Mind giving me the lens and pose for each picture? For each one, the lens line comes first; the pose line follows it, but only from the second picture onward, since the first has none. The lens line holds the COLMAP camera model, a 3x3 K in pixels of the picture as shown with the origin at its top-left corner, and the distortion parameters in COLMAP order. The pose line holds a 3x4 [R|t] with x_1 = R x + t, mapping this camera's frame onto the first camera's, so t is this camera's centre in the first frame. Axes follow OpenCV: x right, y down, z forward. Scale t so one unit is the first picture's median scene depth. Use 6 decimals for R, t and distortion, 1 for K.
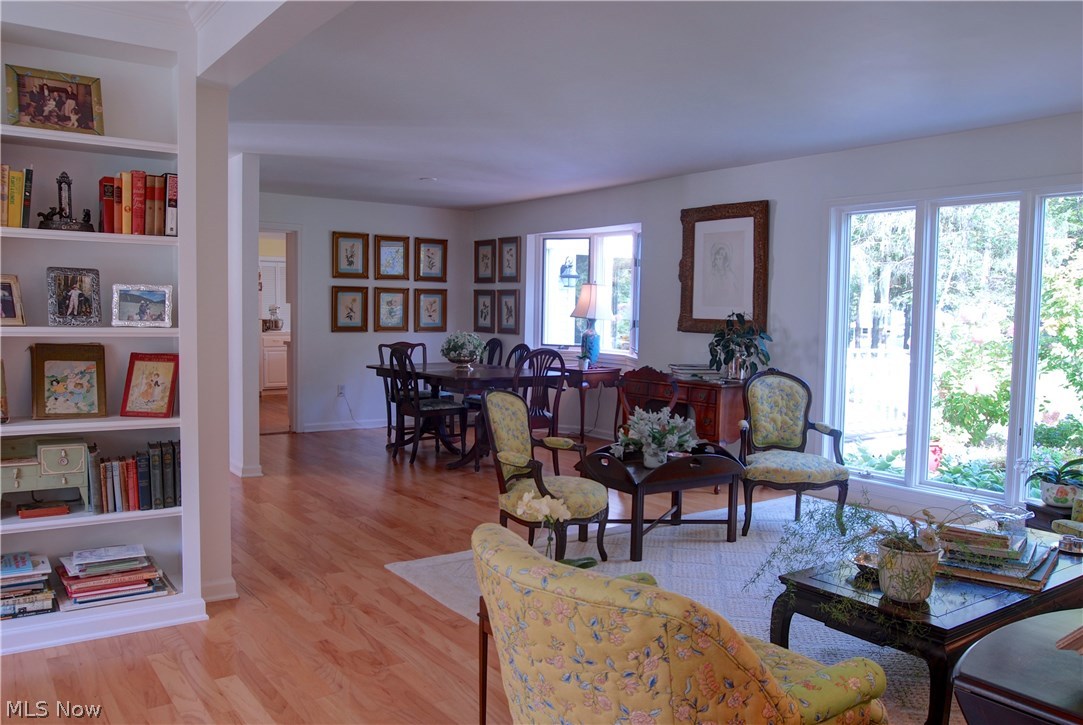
lens RADIAL K [[869.0, 0, 541.2], [0, 869.0, 377.8], [0, 0, 1]] dist [-0.070365, 0.048638]
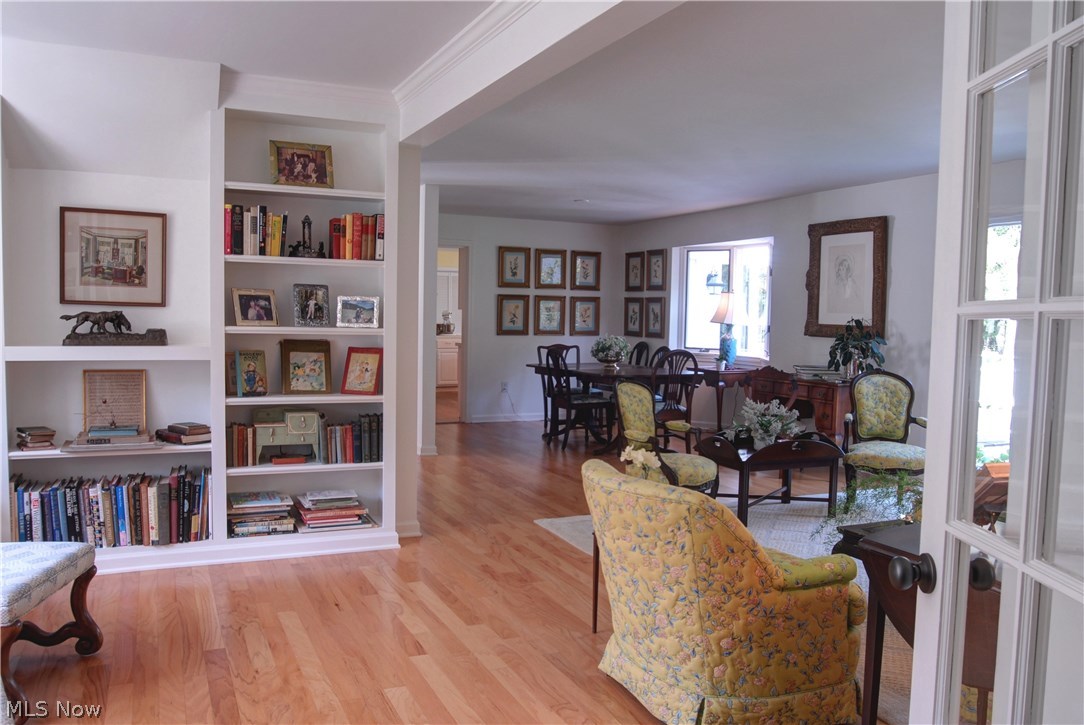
lens RADIAL K [[869.8, 0, 541.7], [0, 869.8, 377.8], [0, 0, 1]] dist [-0.070365, 0.048638]
pose [[0.982417, 0.013999, -0.186175, 0.055155], [-0.015283, 0.999868, -0.005462, 0.016709], [0.186074, 0.008211, 0.982501, -0.210863]]
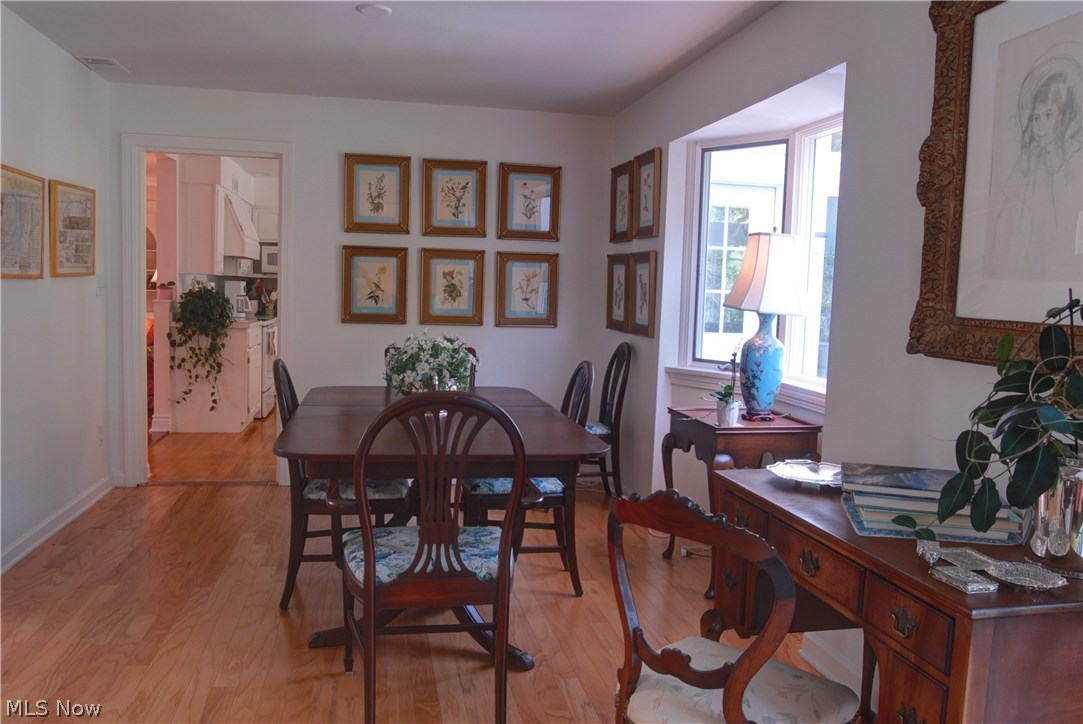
lens RADIAL K [[869.0, 0, 541.2], [0, 869.0, 377.3], [0, 0, 1]] dist [-0.070365, 0.048638]
pose [[0.909052, 0.054257, -0.413134, 0.260455], [-0.048134, 0.998522, 0.025222, -0.072011], [0.413892, -0.003043, 0.910321, 0.998740]]
